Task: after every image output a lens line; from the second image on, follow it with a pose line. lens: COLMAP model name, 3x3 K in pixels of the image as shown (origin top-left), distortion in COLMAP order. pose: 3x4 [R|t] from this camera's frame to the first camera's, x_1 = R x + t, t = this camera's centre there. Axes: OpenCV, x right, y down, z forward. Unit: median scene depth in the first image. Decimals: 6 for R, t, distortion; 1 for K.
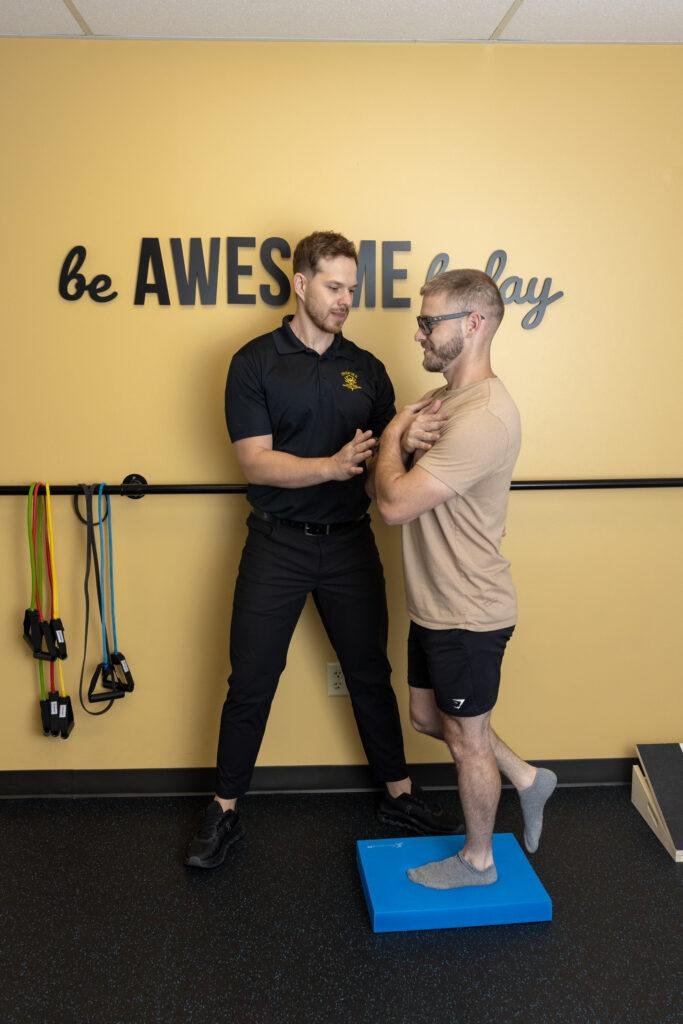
lens RADIAL K [[977.9, 0, 352.1], [0, 977.9, 541.0], [0, 0, 1]] dist [-0.000877, 0.002833]
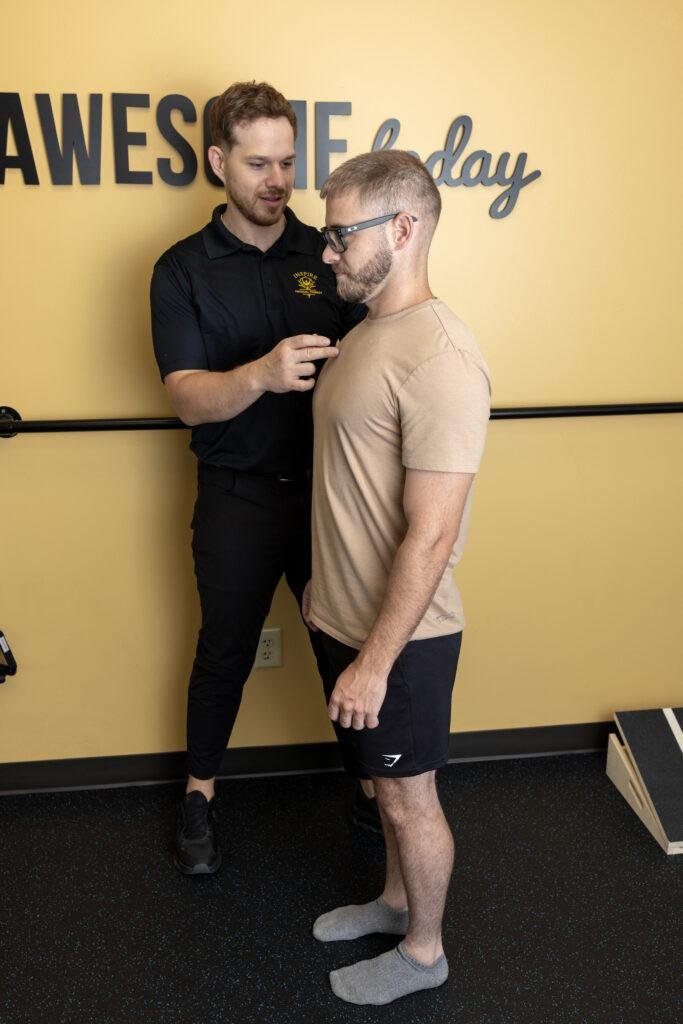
lens RADIAL K [[899.5, 0, 328.2], [0, 899.5, 508.6], [0, 0, 1]] dist [0.000655, -0.010627]
pose [[0.996281, -0.023472, 0.082907, -0.025169], [0.015602, 0.995420, 0.094320, -0.051940], [-0.084741, -0.092676, 0.992084, 0.259579]]
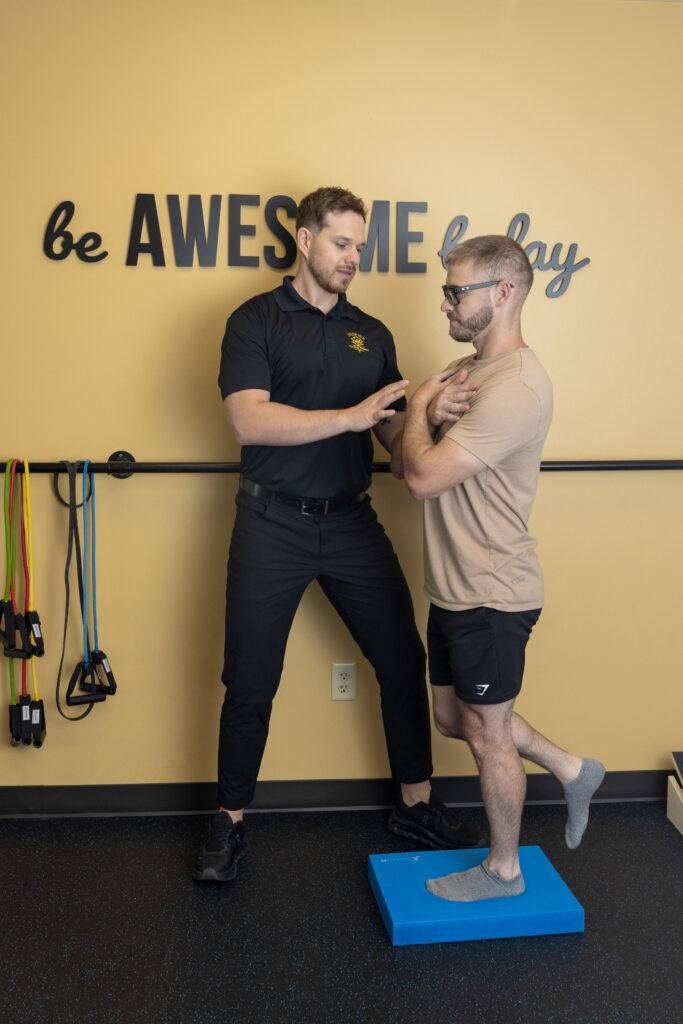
lens RADIAL K [[1343.8, 0, 341.5], [0, 1343.8, 512.0], [0, 0, 1]] dist [0.005342, 0.023167]
pose [[0.998538, 0.004577, 0.053865, -0.088153], [-0.001953, 0.998813, -0.048660, 0.049037], [-0.054024, 0.048484, 0.997362, -0.252297]]
